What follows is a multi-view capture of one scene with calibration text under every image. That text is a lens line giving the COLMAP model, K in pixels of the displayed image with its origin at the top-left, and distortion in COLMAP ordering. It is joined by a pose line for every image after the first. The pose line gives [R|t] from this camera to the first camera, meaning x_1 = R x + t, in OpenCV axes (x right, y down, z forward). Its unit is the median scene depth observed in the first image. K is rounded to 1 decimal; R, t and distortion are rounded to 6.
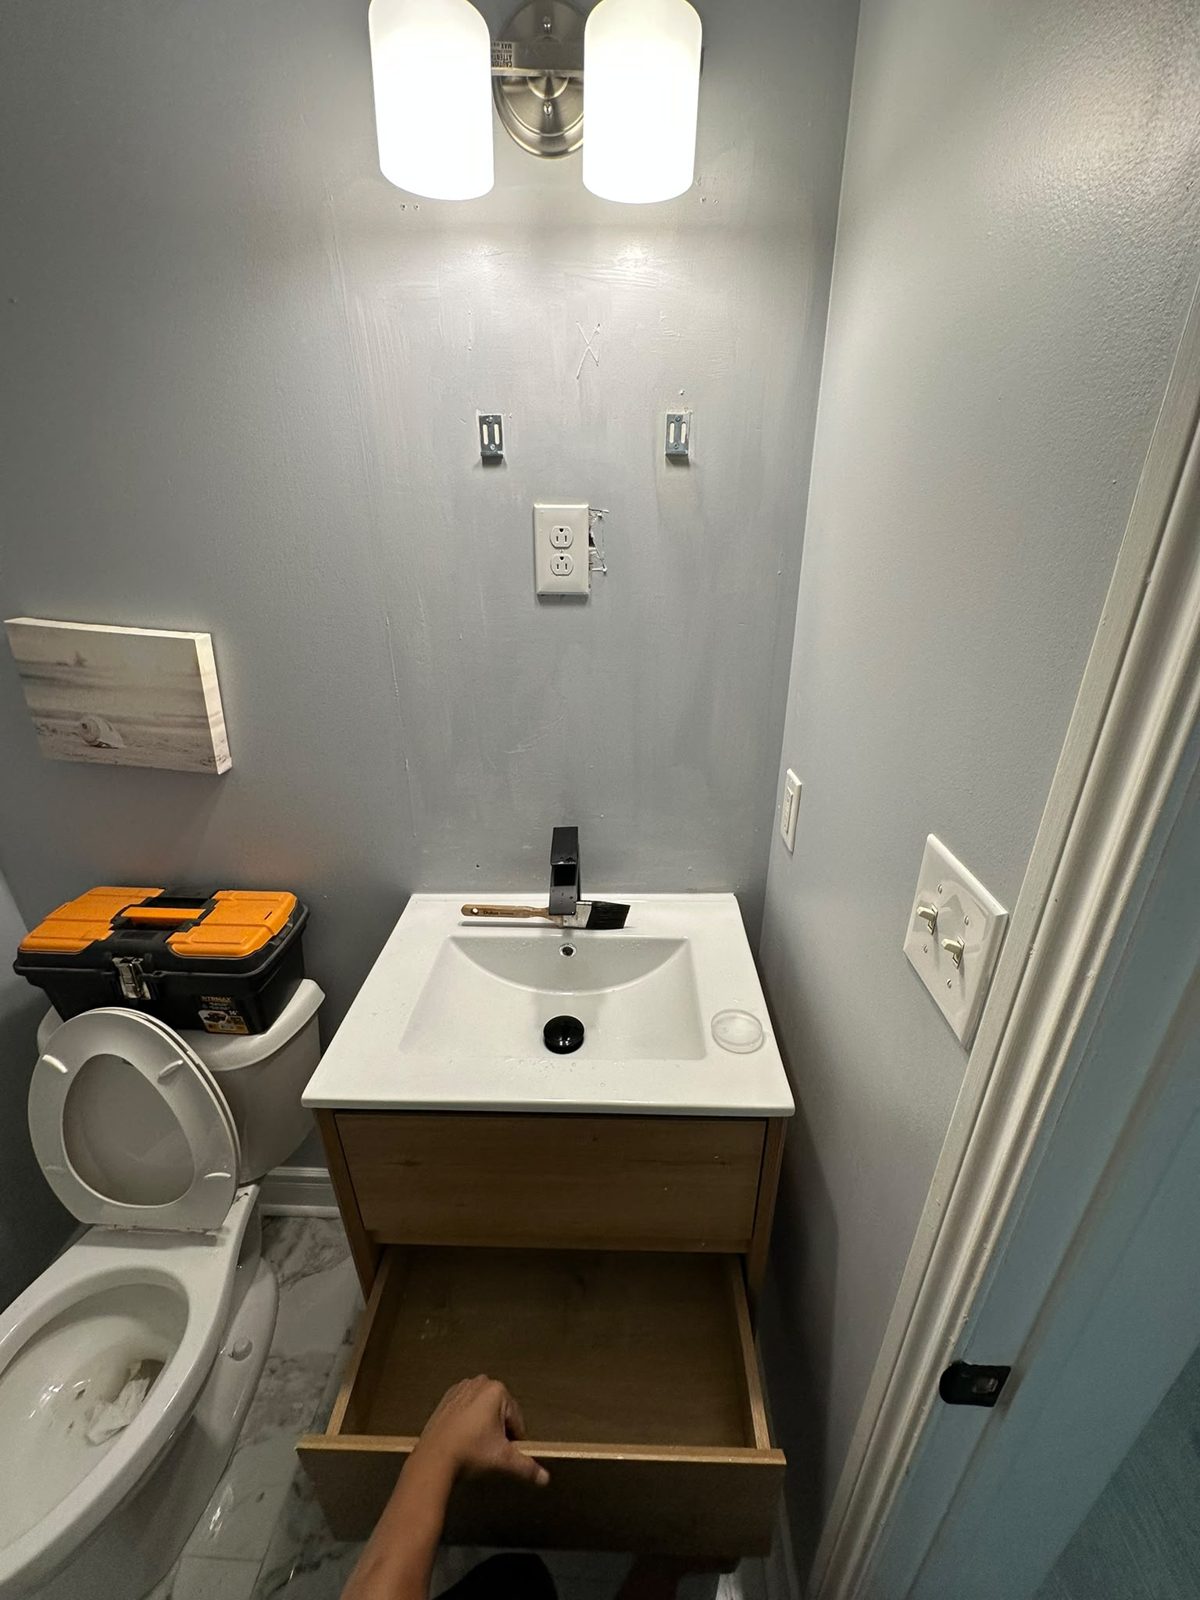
lens RADIAL K [[646.9, 0, 595.1], [0, 646.9, 794.7], [0, 0, 1]] dist [-0.009572, 0.000974]
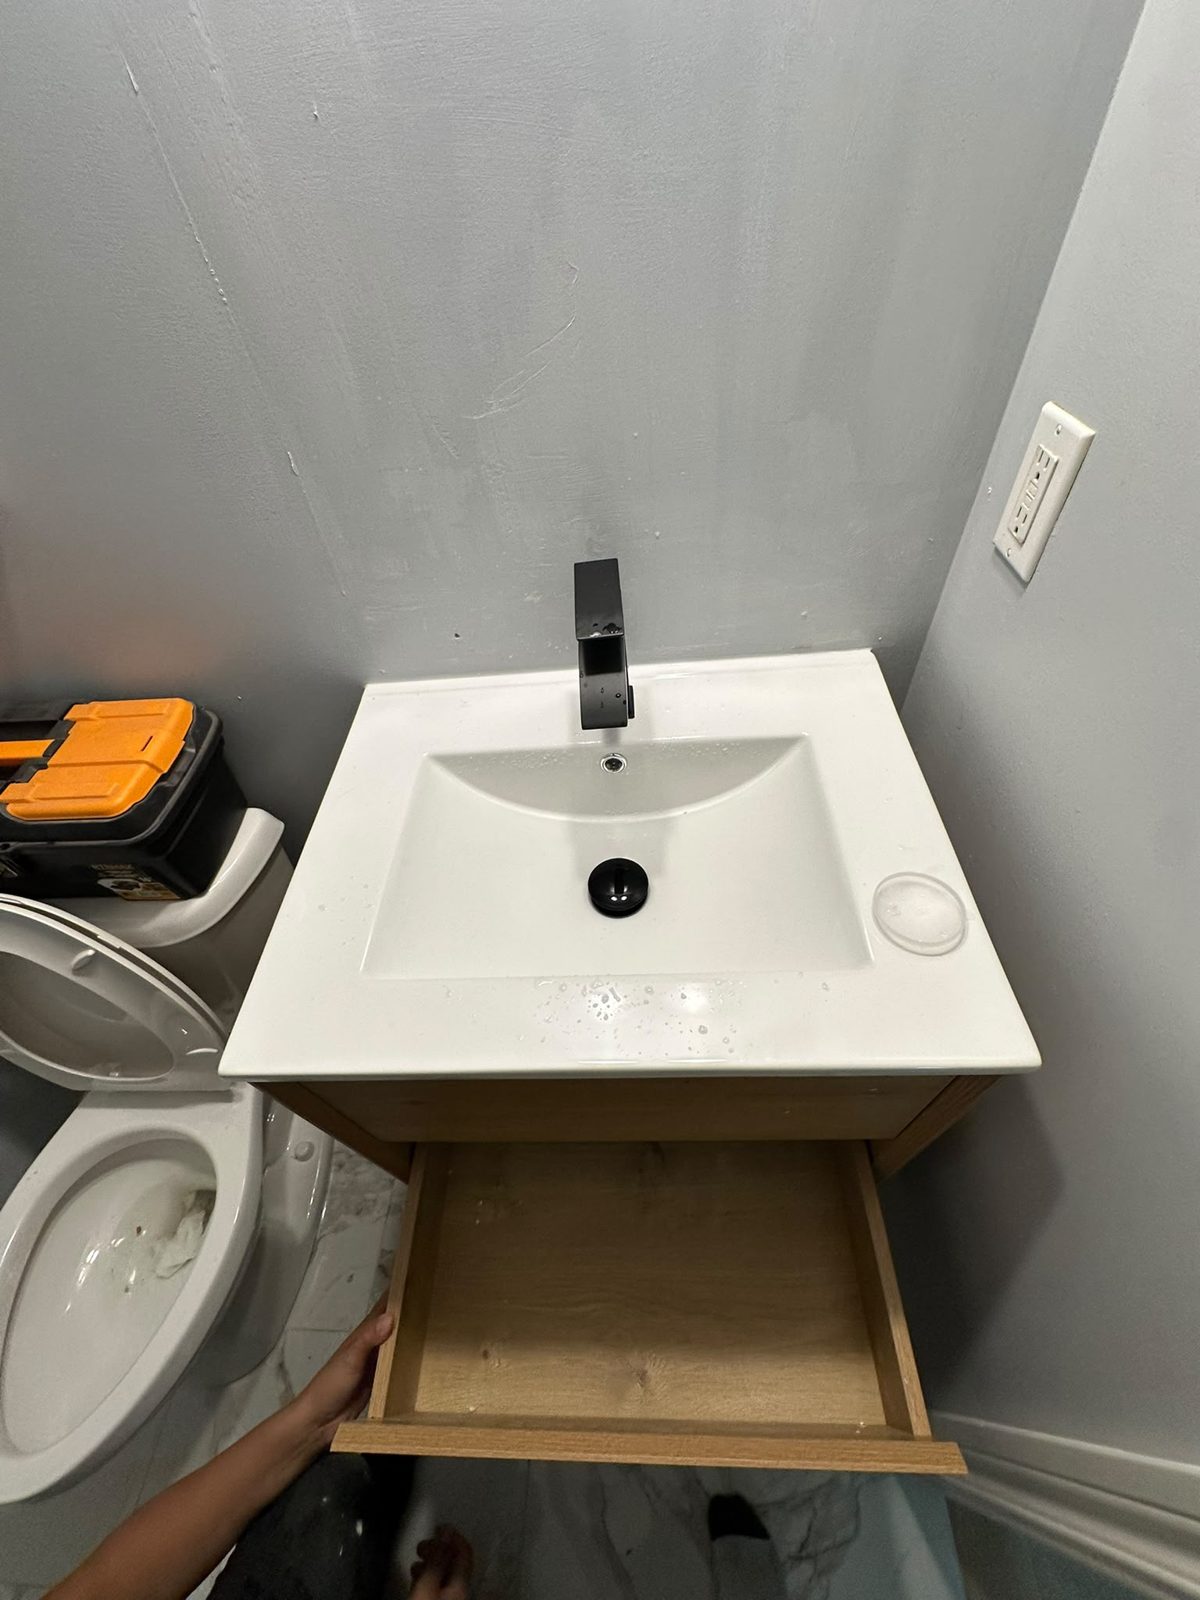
lens RADIAL K [[646.9, 0, 597.3], [0, 646.9, 801.7], [0, 0, 1]] dist [-0.009572, 0.000974]
pose [[0.997000, -0.064516, -0.042759, -0.033455], [0.076721, 0.896748, 0.435841, -0.007022], [0.010225, -0.437814, 0.899007, 0.405288]]
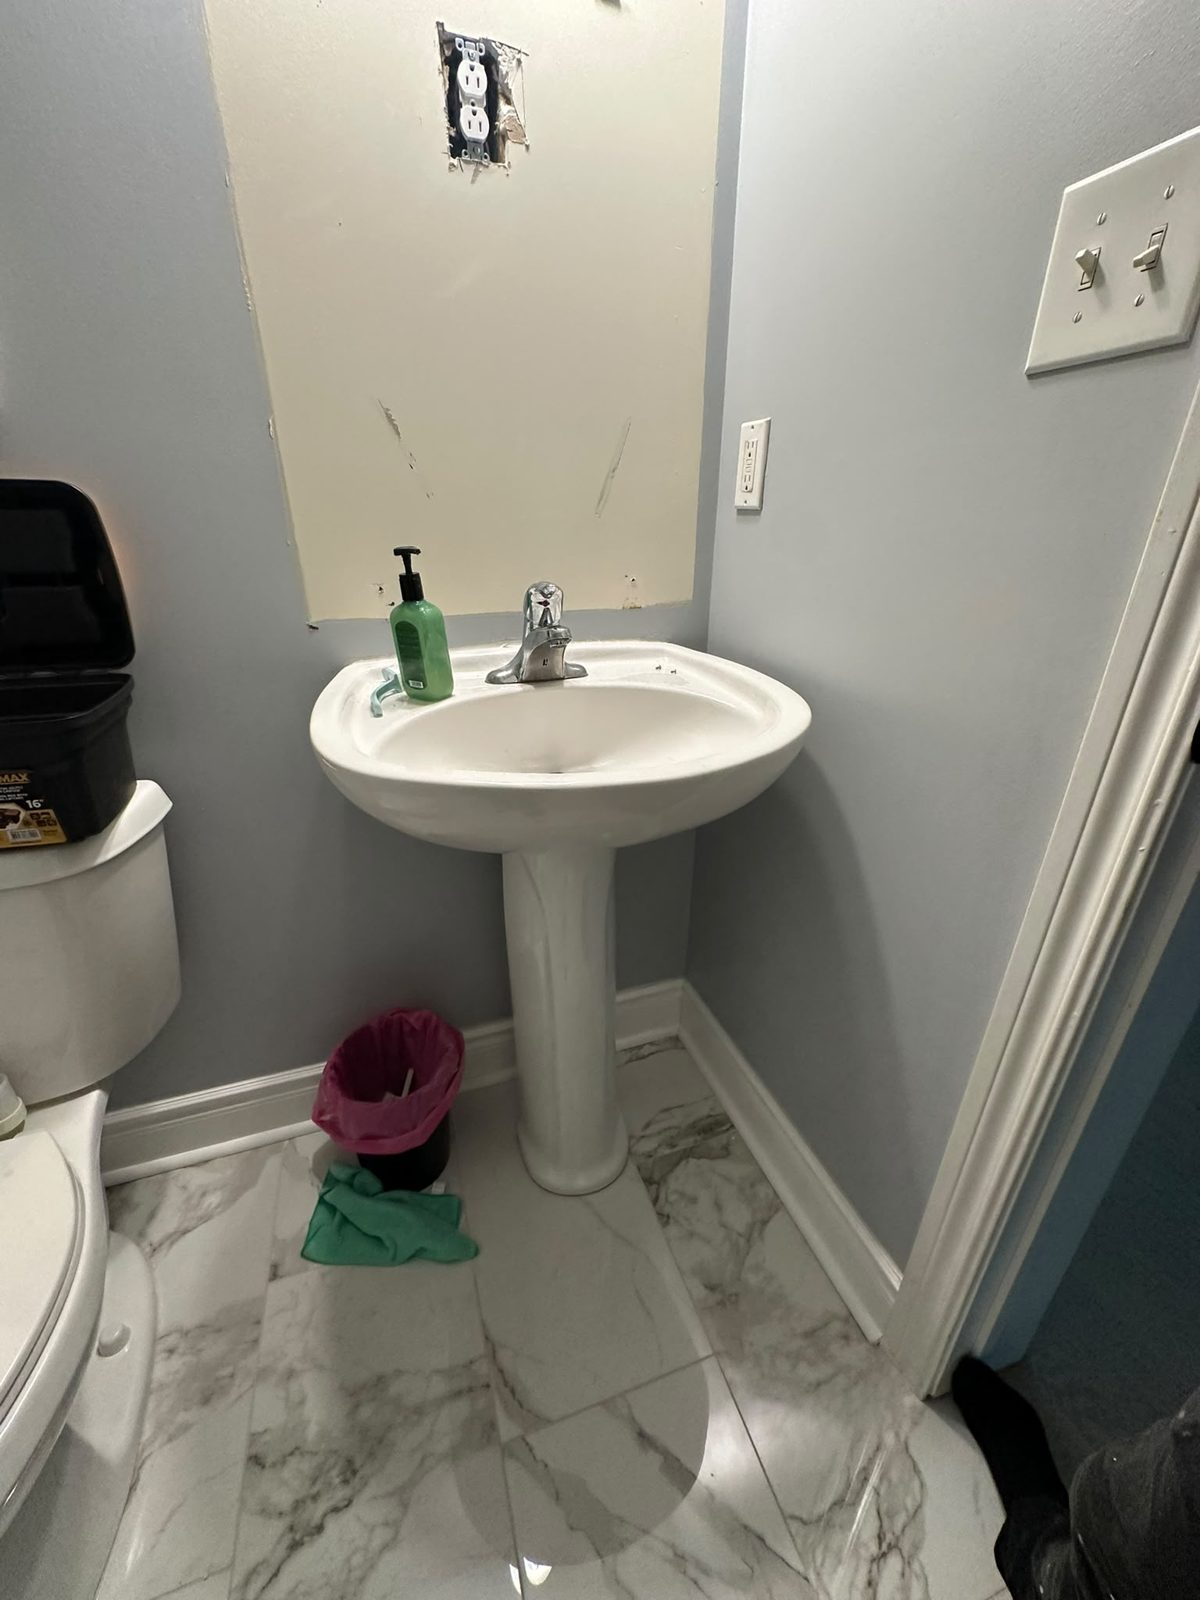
lens RADIAL K [[646.9, 0, 592.1], [0, 646.9, 797.6], [0, 0, 1]] dist [-0.009572, 0.000974]
pose [[0.933752, -0.139883, 0.329454, -0.247746], [0.133699, 0.990154, 0.041473, 0.375781], [-0.332012, 0.005322, 0.943260, 0.204686]]
